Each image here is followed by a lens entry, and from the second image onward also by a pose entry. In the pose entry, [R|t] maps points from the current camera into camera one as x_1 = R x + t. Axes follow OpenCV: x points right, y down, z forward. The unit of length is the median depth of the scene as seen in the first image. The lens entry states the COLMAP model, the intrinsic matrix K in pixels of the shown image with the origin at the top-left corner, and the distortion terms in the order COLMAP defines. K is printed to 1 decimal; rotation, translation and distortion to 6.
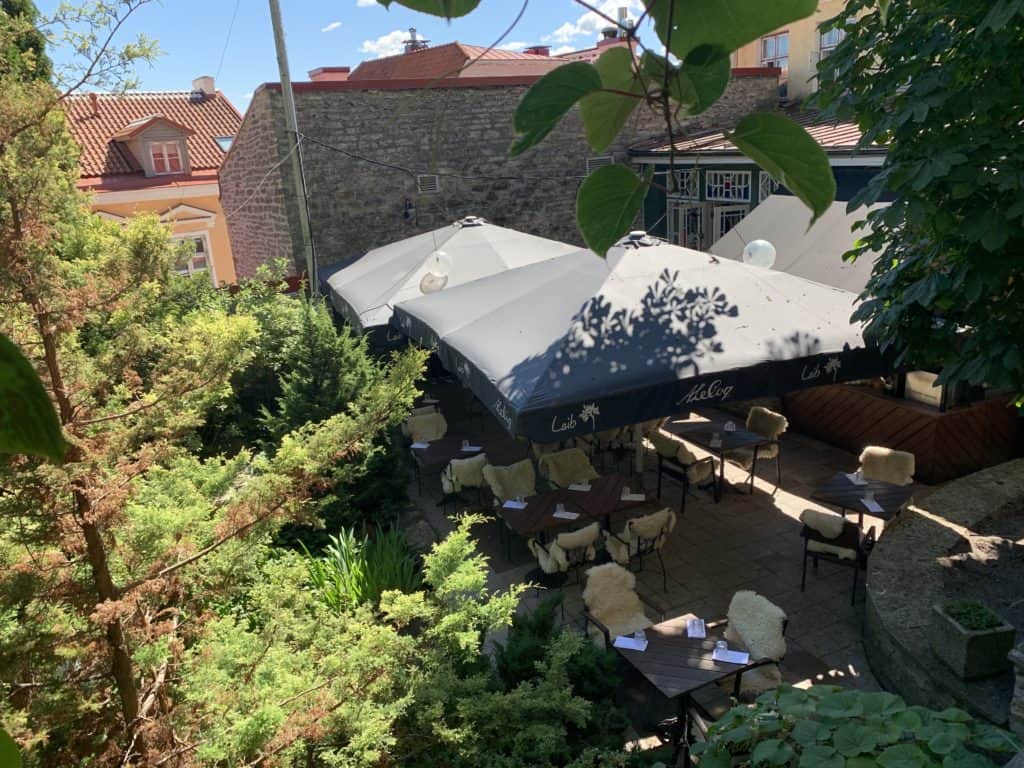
lens RADIAL K [[781.2, 0, 512.5], [0, 781.2, 384.7], [0, 0, 1]] dist [0.025860, -0.003843]
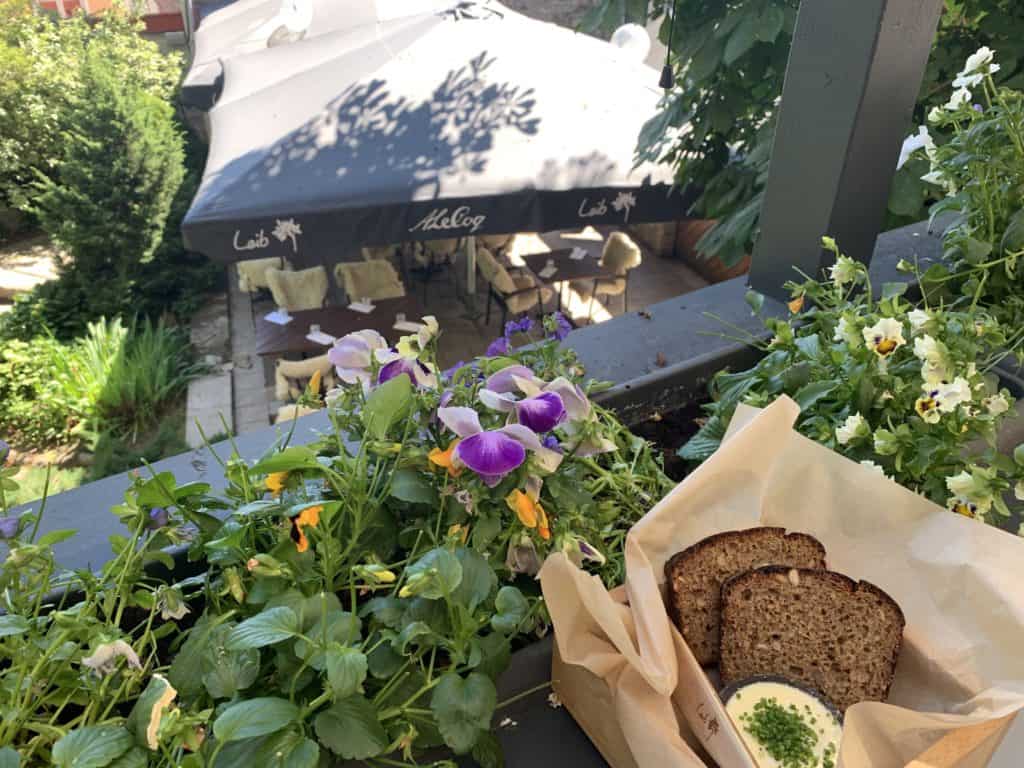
lens RADIAL K [[781.2, 0, 512.0], [0, 781.2, 382.8], [0, 0, 1]] dist [0.025860, -0.003843]
pose [[0.992868, 0.117444, -0.020509, 0.333237], [-0.107313, 0.955314, 0.275425, -0.057829], [0.051940, -0.271260, 0.961104, 0.150943]]
